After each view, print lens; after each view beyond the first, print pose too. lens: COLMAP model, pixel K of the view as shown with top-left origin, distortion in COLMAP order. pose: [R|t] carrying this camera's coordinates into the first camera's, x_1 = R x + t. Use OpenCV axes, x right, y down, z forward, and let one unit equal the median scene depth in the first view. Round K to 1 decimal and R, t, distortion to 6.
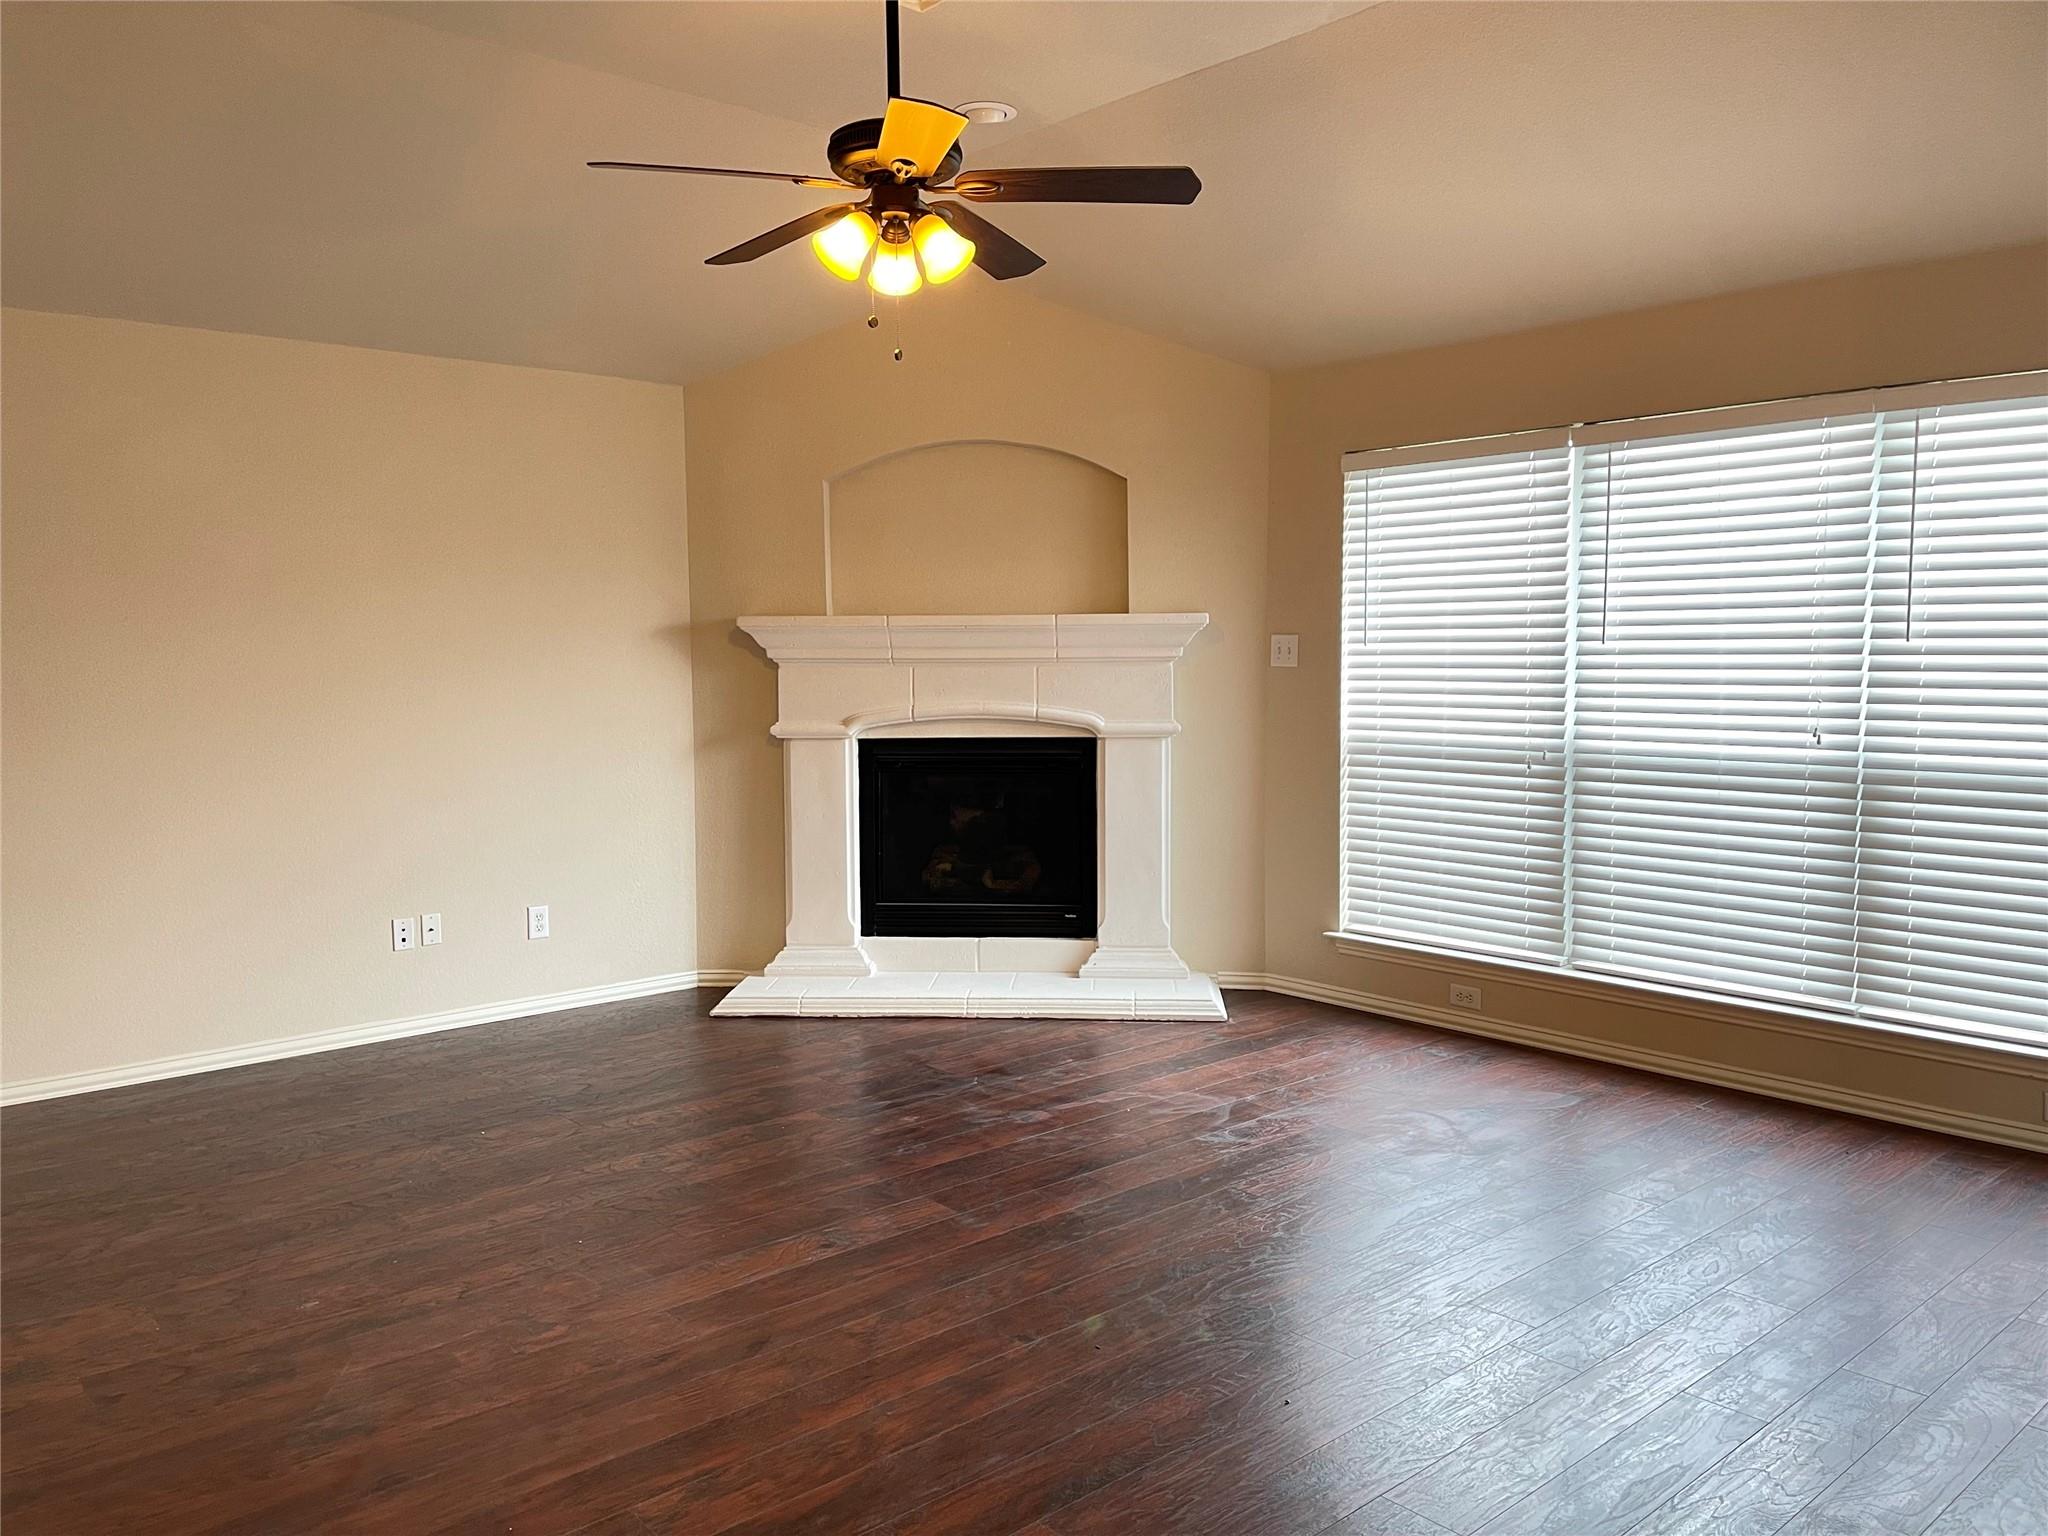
lens RADIAL K [[1546.3, 0, 1015.7], [0, 1546.3, 766.7], [0, 0, 1]] dist [0.065590, -0.077089]
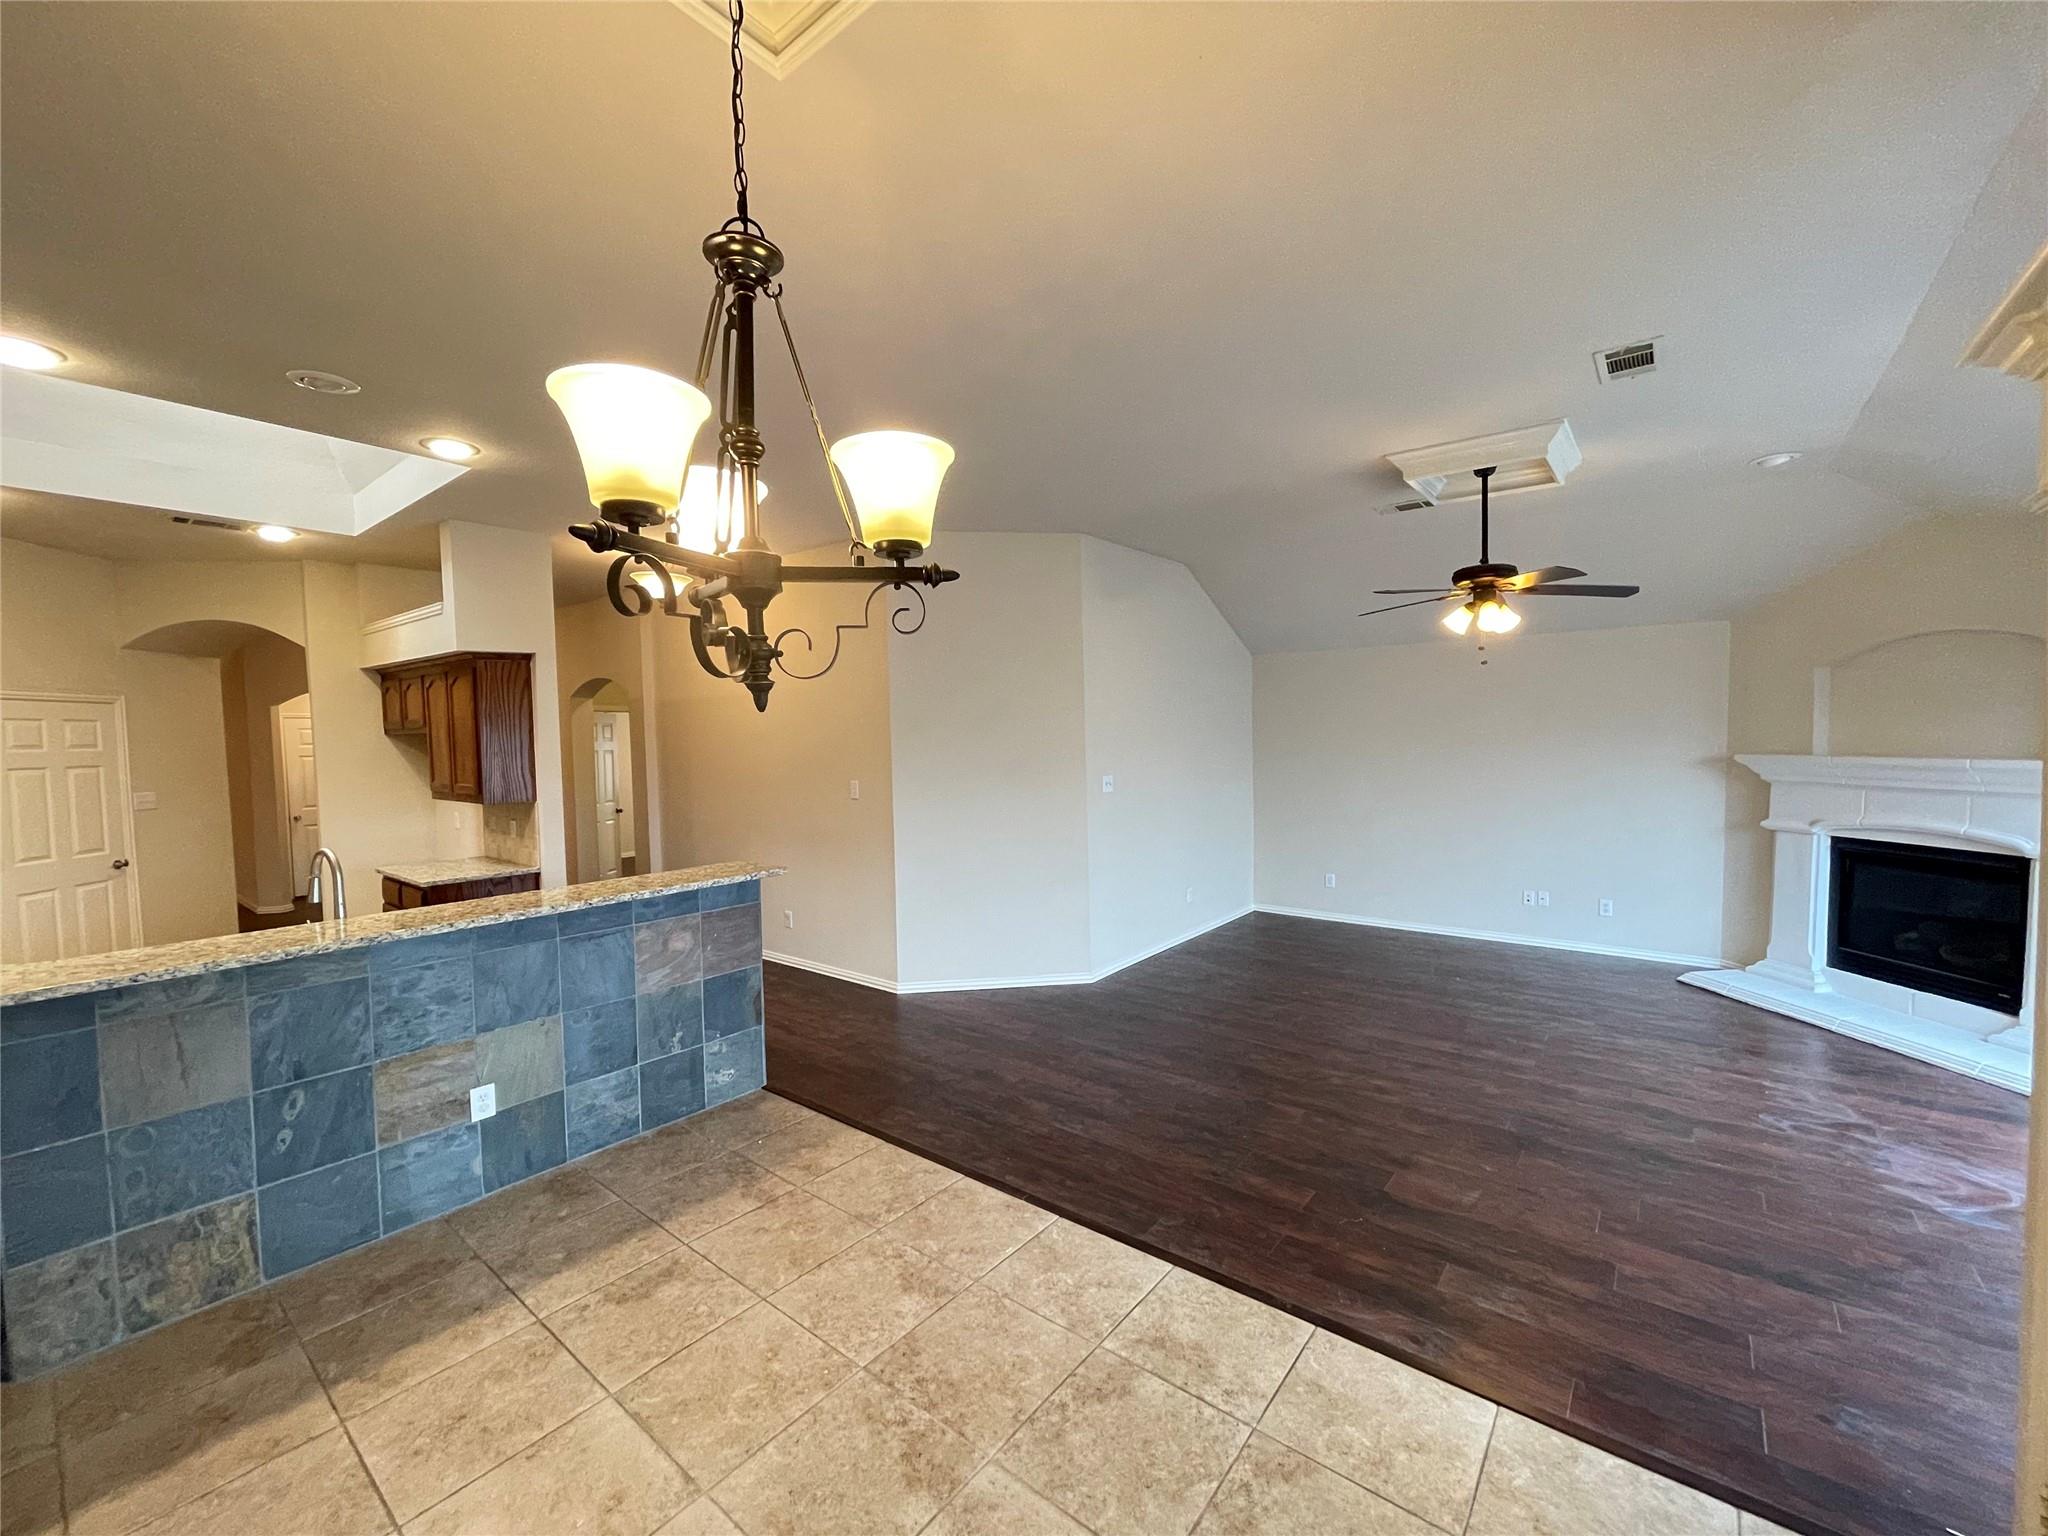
lens RADIAL K [[828.3, 0, 1022.8], [0, 828.3, 776.8], [0, 0, 1]] dist [-0.003599, 0.000598]
pose [[0.173285, 0.054444, -0.983366, 0.566350], [-0.065359, 0.996905, 0.043677, -0.060841], [0.982701, 0.056704, 0.176307, 0.085072]]
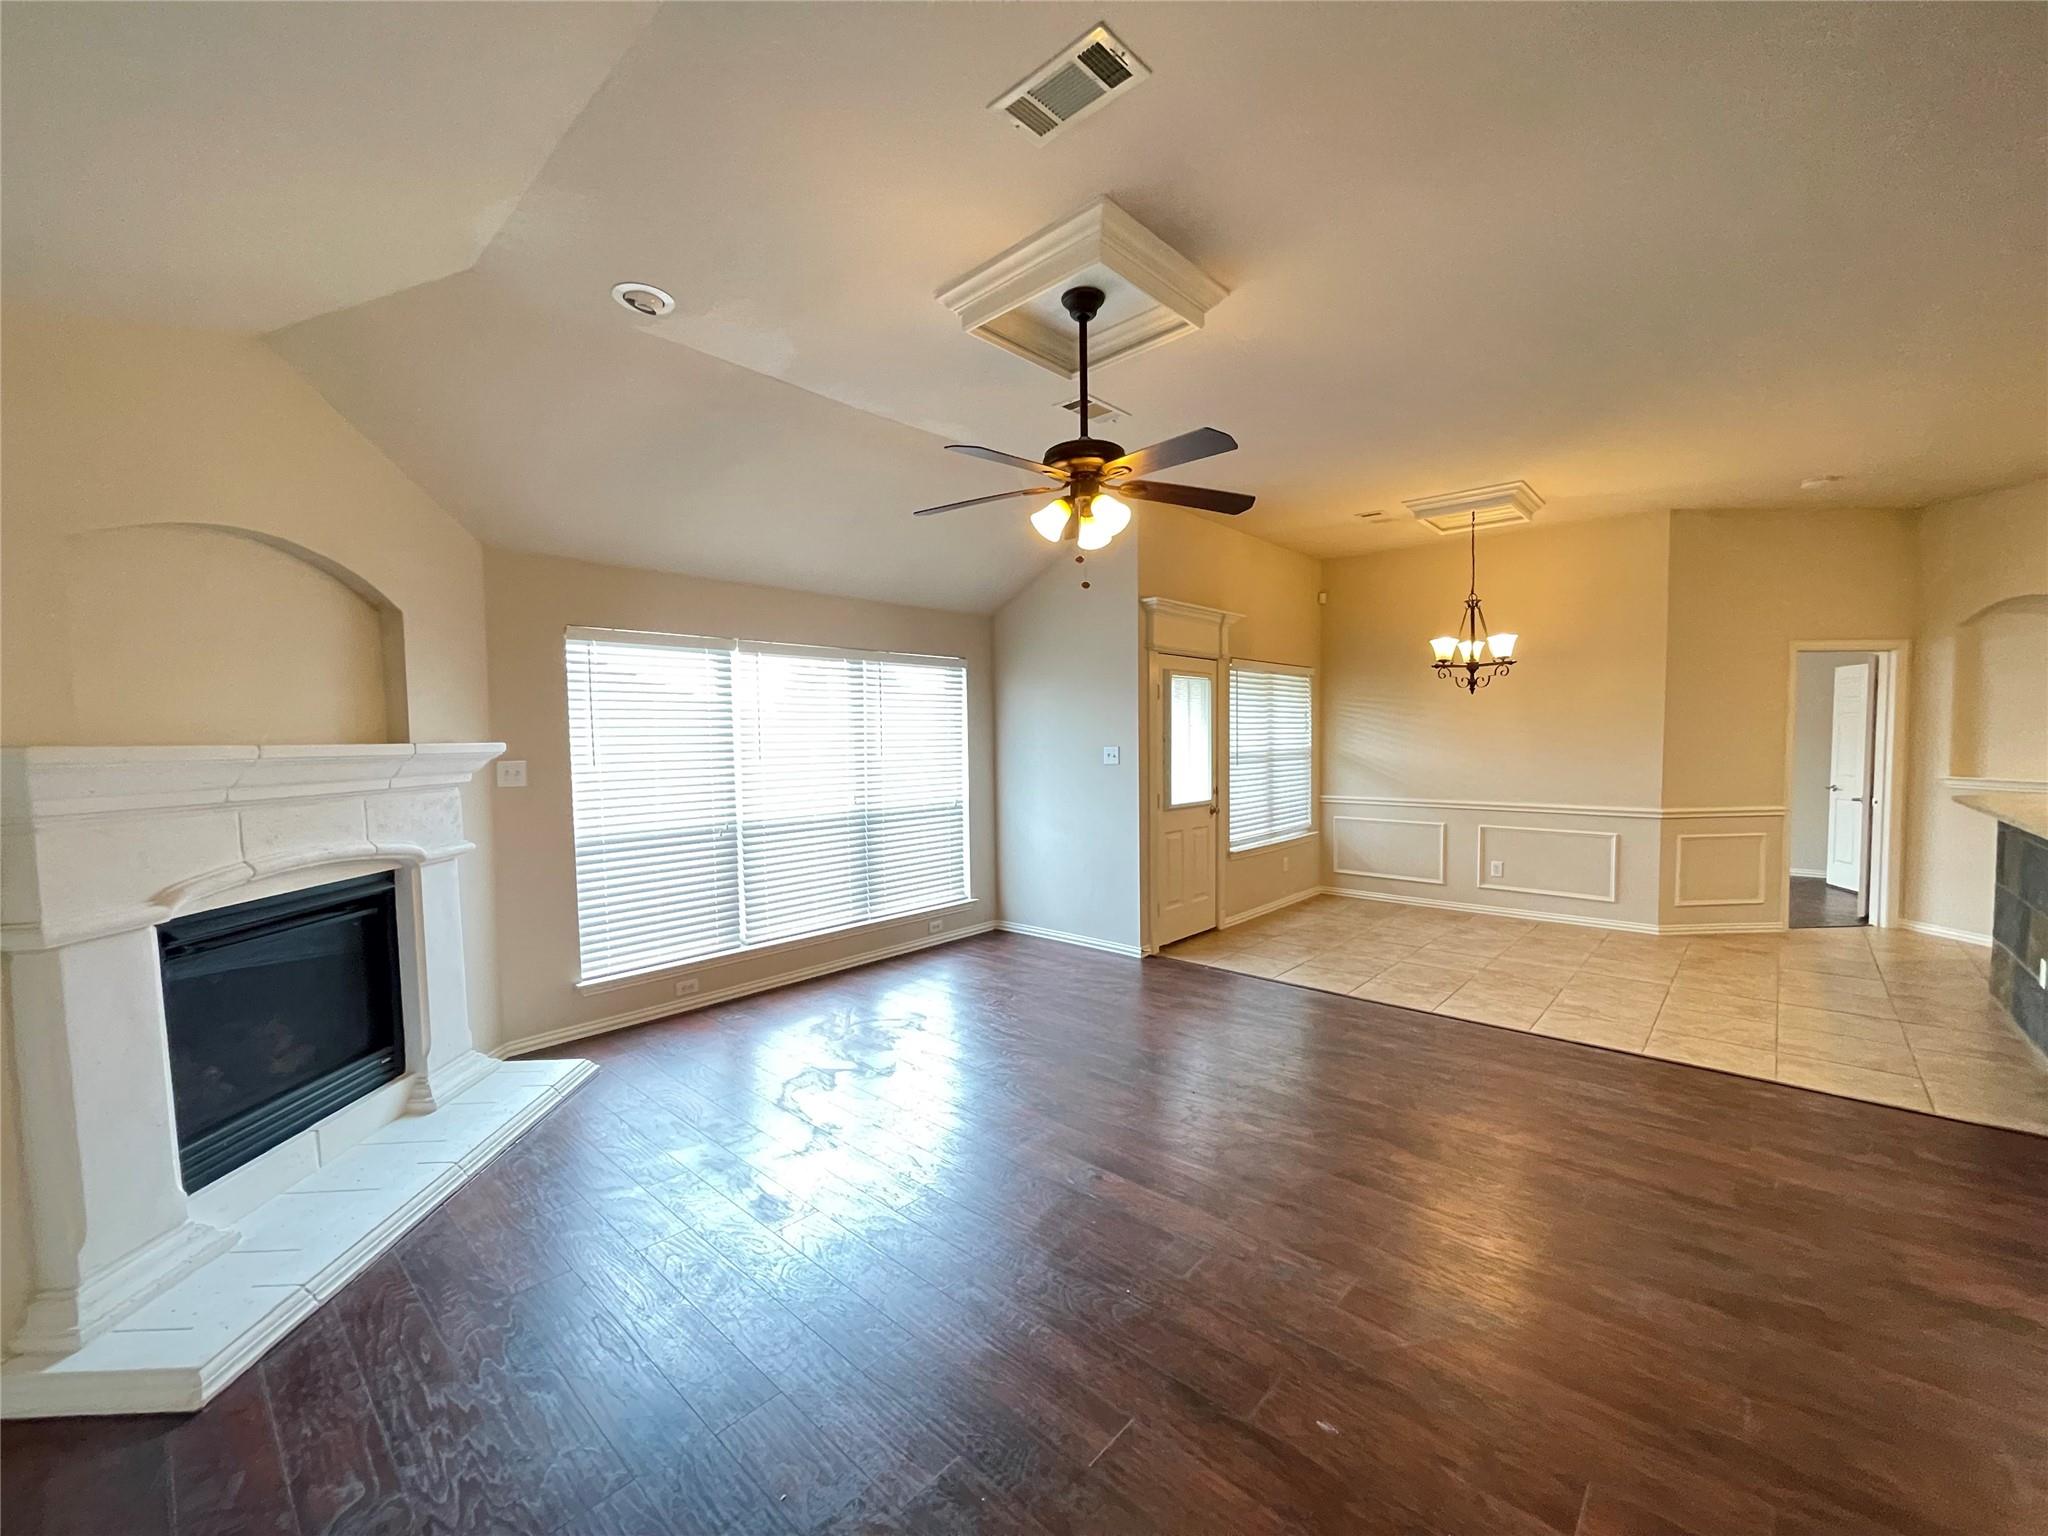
lens RADIAL K [[828.3, 0, 1026.0], [0, 828.3, 767.4], [0, 0, 1]] dist [-0.003599, 0.000598]
pose [[-0.108311, -0.028772, 0.993701, -0.524966], [0.095886, 0.994618, 0.039250, -0.067022], [-0.989482, 0.099533, -0.104969, 0.668048]]
